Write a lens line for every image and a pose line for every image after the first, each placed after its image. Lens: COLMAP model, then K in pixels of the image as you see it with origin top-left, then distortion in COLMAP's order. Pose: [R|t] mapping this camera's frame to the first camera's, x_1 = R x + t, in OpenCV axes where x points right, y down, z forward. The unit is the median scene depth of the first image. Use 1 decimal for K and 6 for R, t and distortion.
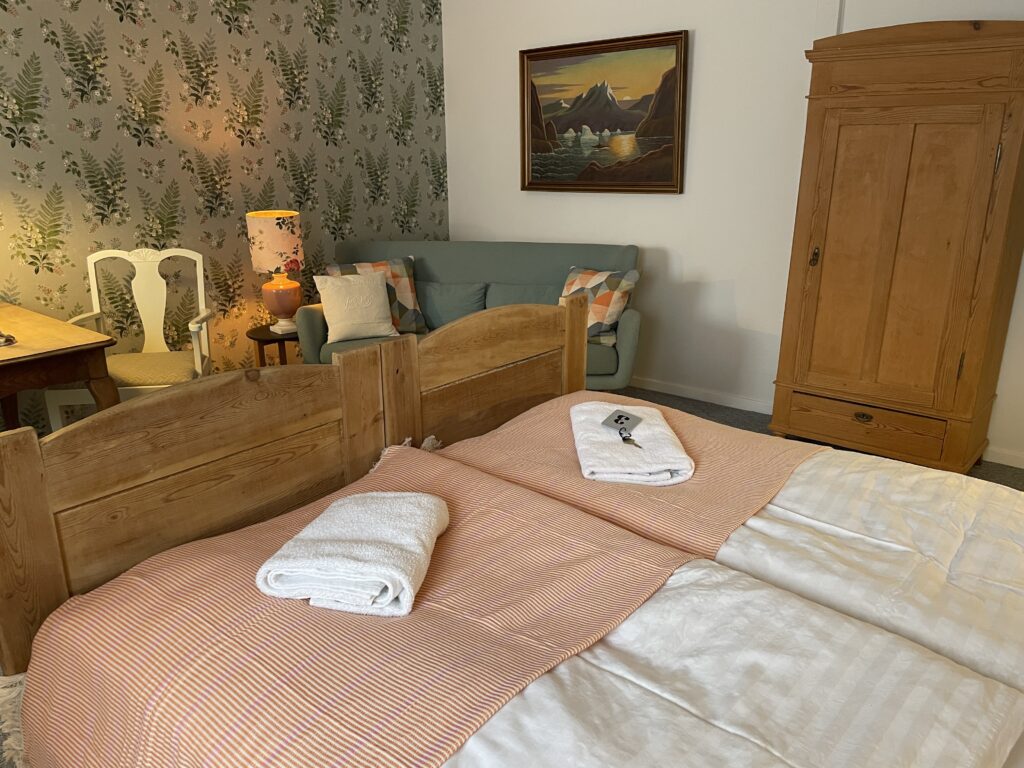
lens RADIAL K [[770.8, 0, 512.0], [0, 770.8, 384.0], [0, 0, 1]] dist [0.086661, -0.115028]
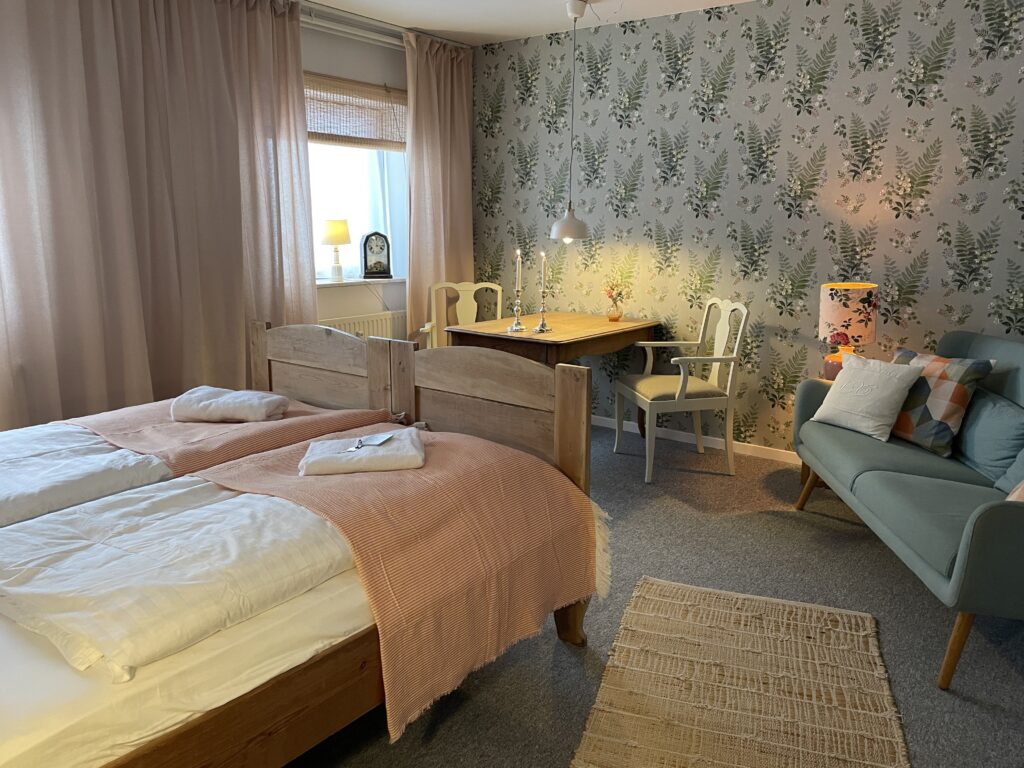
lens RADIAL K [[760.9, 0, 508.9], [0, 760.9, 375.2], [0, 0, 1]] dist [0.093379, -0.128087]
pose [[0.041031, 0.206576, -0.977570, 0.672432], [-0.303820, 0.934644, 0.184753, -0.170023], [0.951846, 0.289425, 0.101111, 0.553801]]
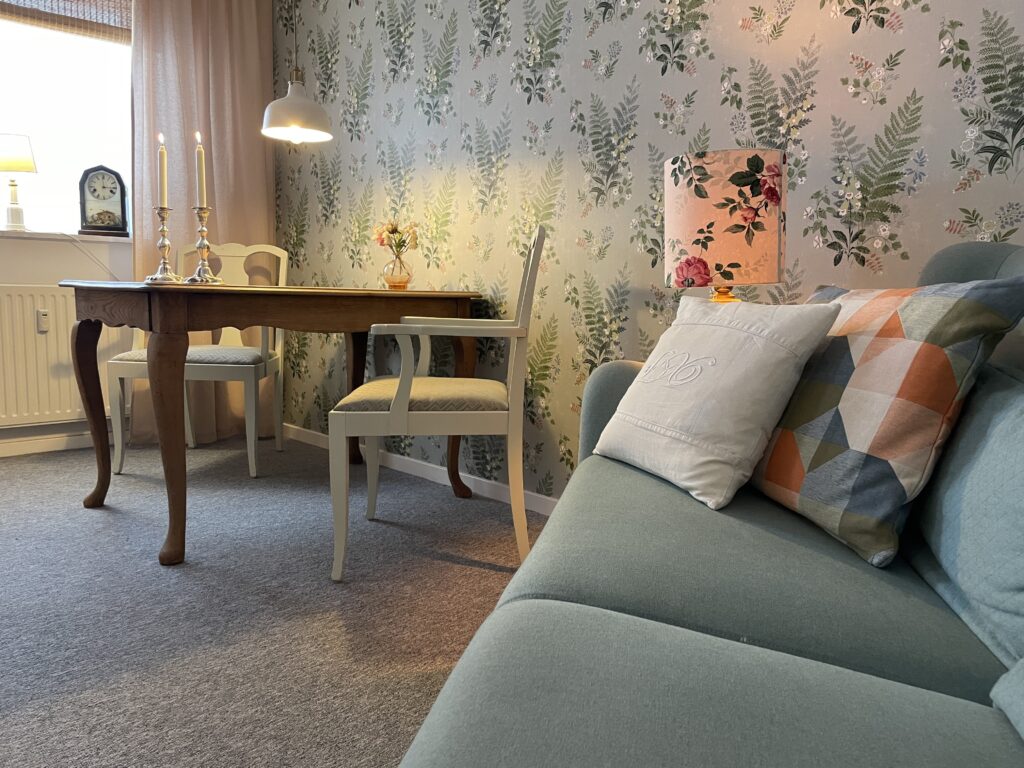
lens RADIAL K [[770.8, 0, 512.0], [0, 770.8, 384.0], [0, 0, 1]] dist [0.086661, -0.115028]
pose [[-0.099316, 0.127276, -0.986883, 0.154986], [-0.314678, 0.936869, 0.152494, -0.135947], [0.943988, 0.325695, -0.052996, 0.996548]]
